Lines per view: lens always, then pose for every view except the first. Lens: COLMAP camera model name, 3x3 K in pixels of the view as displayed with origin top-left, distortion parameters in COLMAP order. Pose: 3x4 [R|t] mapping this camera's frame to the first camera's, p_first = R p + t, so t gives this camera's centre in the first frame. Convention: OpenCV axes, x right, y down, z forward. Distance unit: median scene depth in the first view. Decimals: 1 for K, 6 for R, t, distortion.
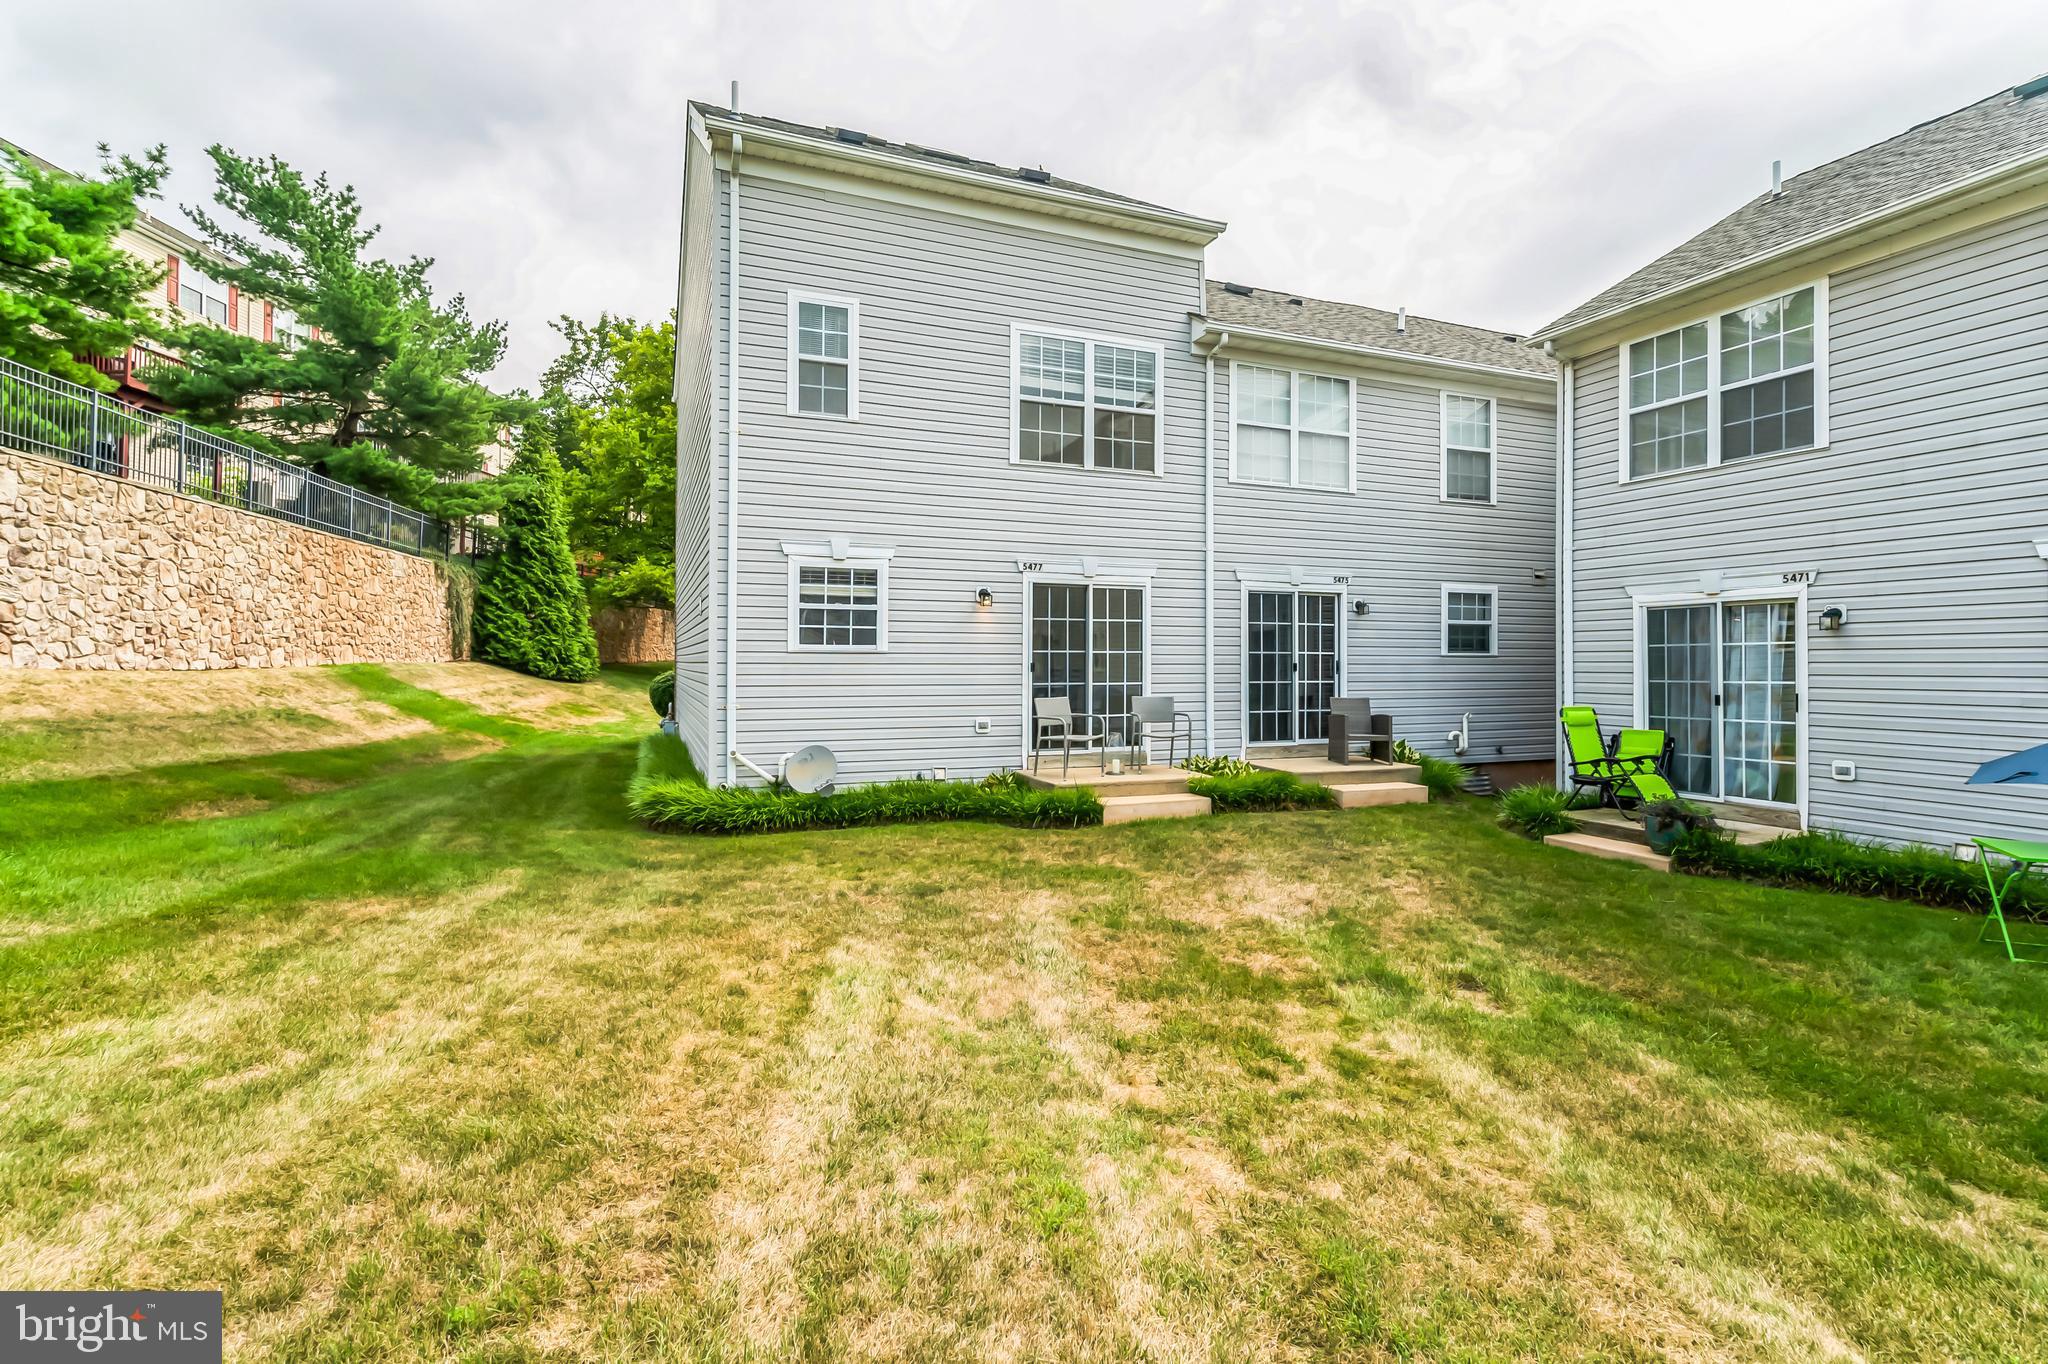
lens RADIAL K [[959.0, 0, 1022.3], [0, 959.0, 654.3], [0, 0, 1]] dist [-0.007487, 0.003096]
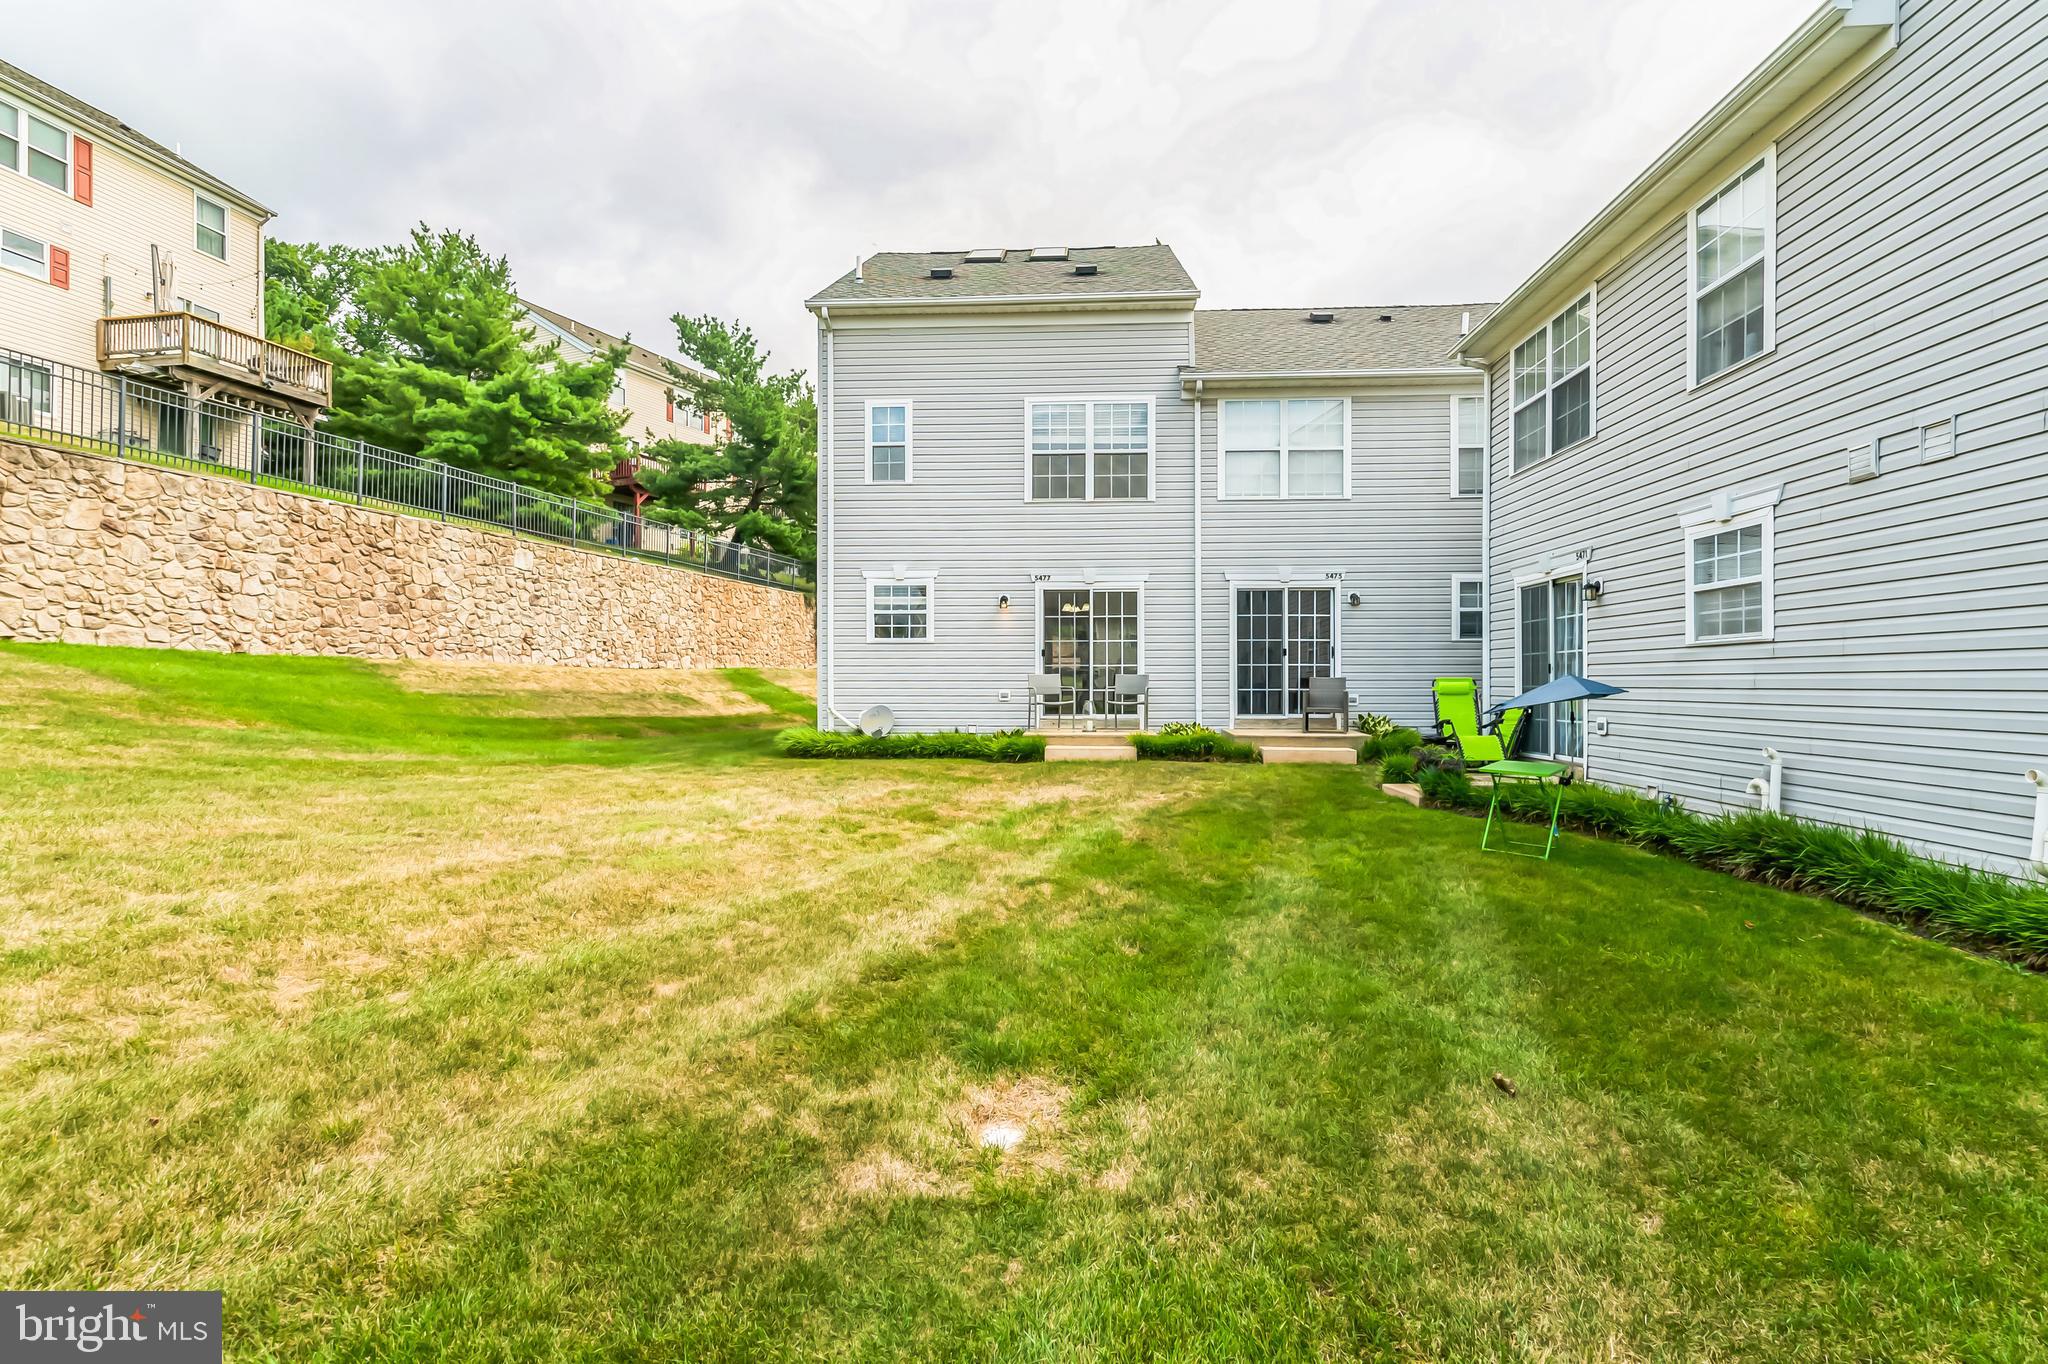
lens RADIAL K [[959.0, 0, 1013.8], [0, 959.0, 684.8], [0, 0, 1]] dist [-0.007487, 0.003096]
pose [[0.902929, -0.001088, -0.429788, 0.504324], [0.006030, 0.999930, 0.010137, 0.040688], [0.429747, -0.011745, 0.902873, -0.210628]]
